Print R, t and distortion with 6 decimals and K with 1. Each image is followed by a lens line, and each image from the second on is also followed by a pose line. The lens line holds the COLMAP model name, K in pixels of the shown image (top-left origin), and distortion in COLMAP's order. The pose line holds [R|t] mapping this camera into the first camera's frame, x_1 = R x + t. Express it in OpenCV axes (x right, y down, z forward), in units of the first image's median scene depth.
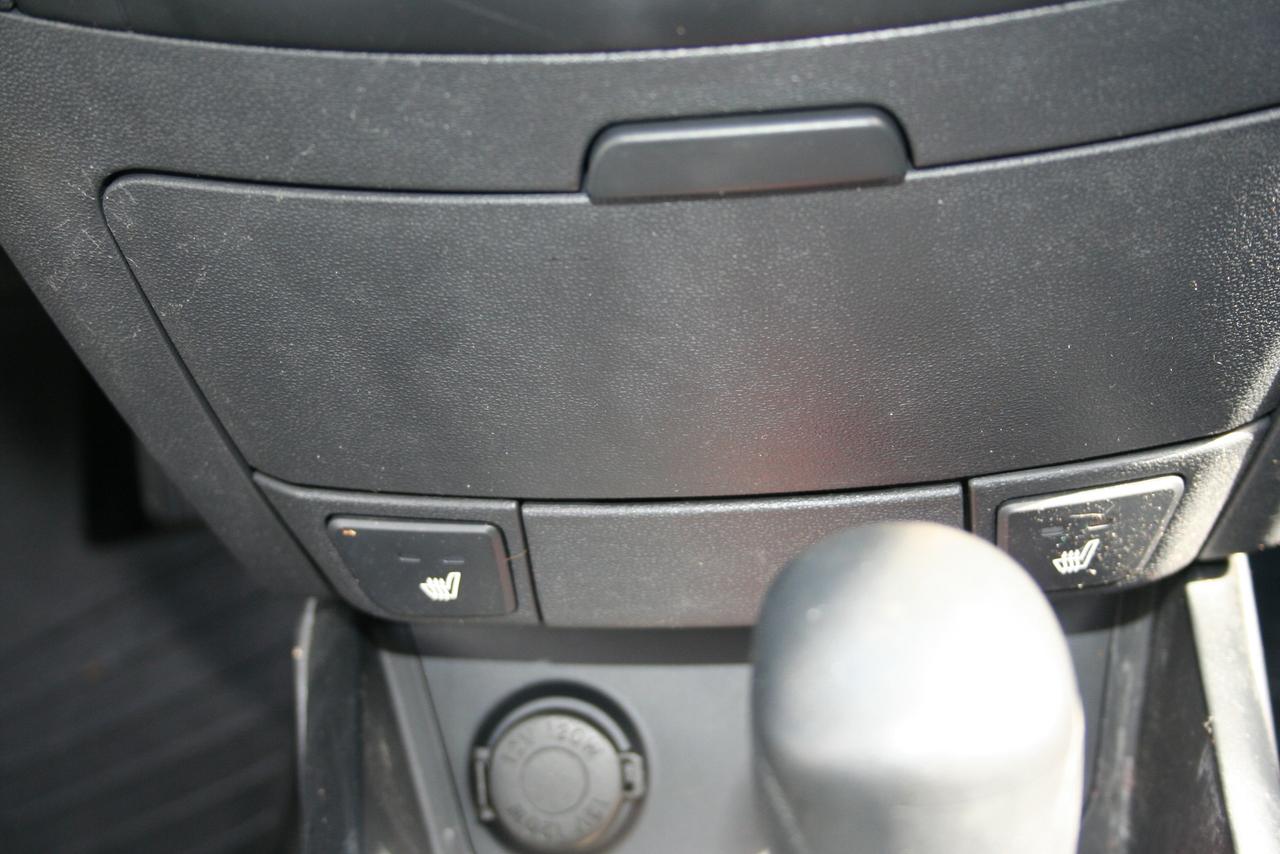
lens RADIAL K [[2283.2, 0, 640.0], [0, 2283.2, 427.0], [0, 0, 1]] dist [0.013587, 0.090433]
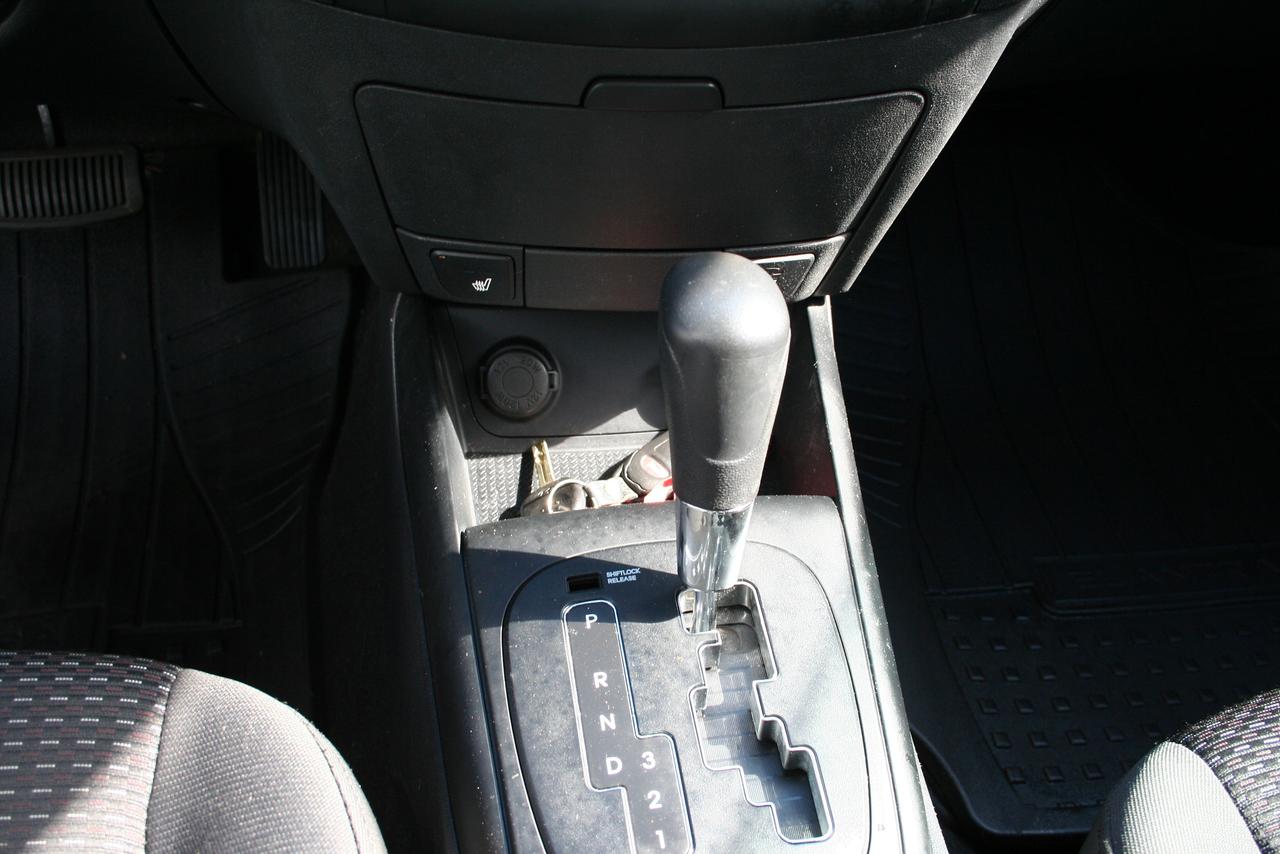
lens RADIAL K [[1328.6, 0, 640.0], [0, 1328.6, 427.0], [0, 0, 1]] dist [-0.084646, -0.003354]
pose [[0.986468, 0.043479, 0.158081, -0.137382], [-0.062231, 0.991335, 0.115679, 0.050387], [-0.151682, -0.123951, 0.980627, -0.297123]]
